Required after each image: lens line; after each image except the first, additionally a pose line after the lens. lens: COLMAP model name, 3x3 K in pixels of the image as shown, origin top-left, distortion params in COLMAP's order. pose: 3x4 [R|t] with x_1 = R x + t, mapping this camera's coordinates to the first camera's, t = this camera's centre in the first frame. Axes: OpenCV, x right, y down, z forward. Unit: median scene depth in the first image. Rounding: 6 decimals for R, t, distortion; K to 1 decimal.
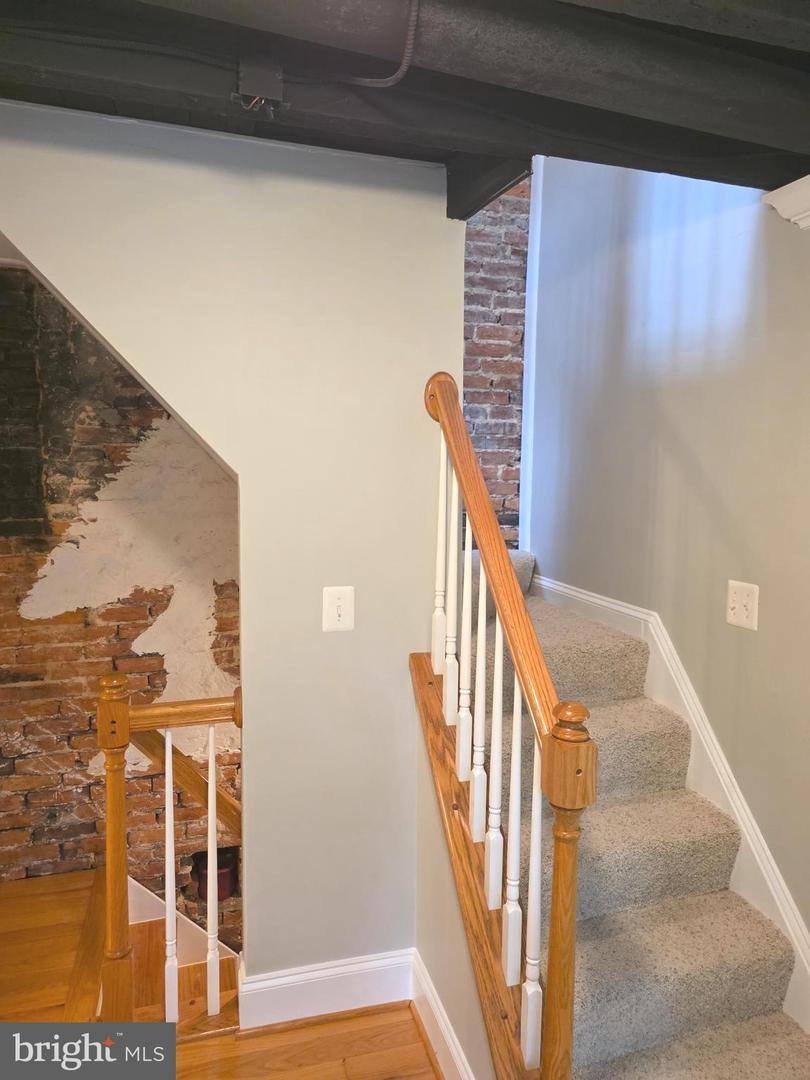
lens RADIAL K [[731.9, 0, 413.5], [0, 731.9, 541.5], [0, 0, 1]] dist [0.073526, -0.070041]
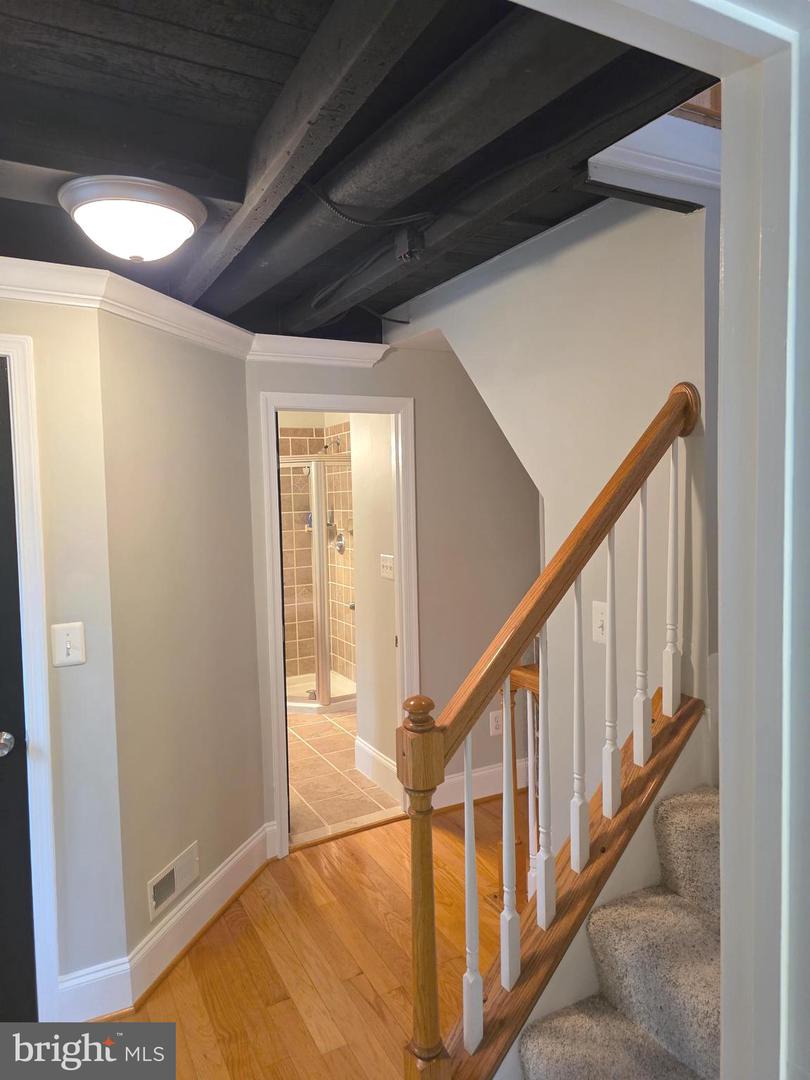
lens RADIAL K [[731.9, 0, 413.5], [0, 731.9, 541.5], [0, 0, 1]] dist [0.073526, -0.070041]
pose [[0.199205, 0.043182, -0.979006, 1.008388], [-0.073945, 0.996843, 0.028922, -0.041479], [0.977164, 0.066631, 0.201769, 0.579323]]
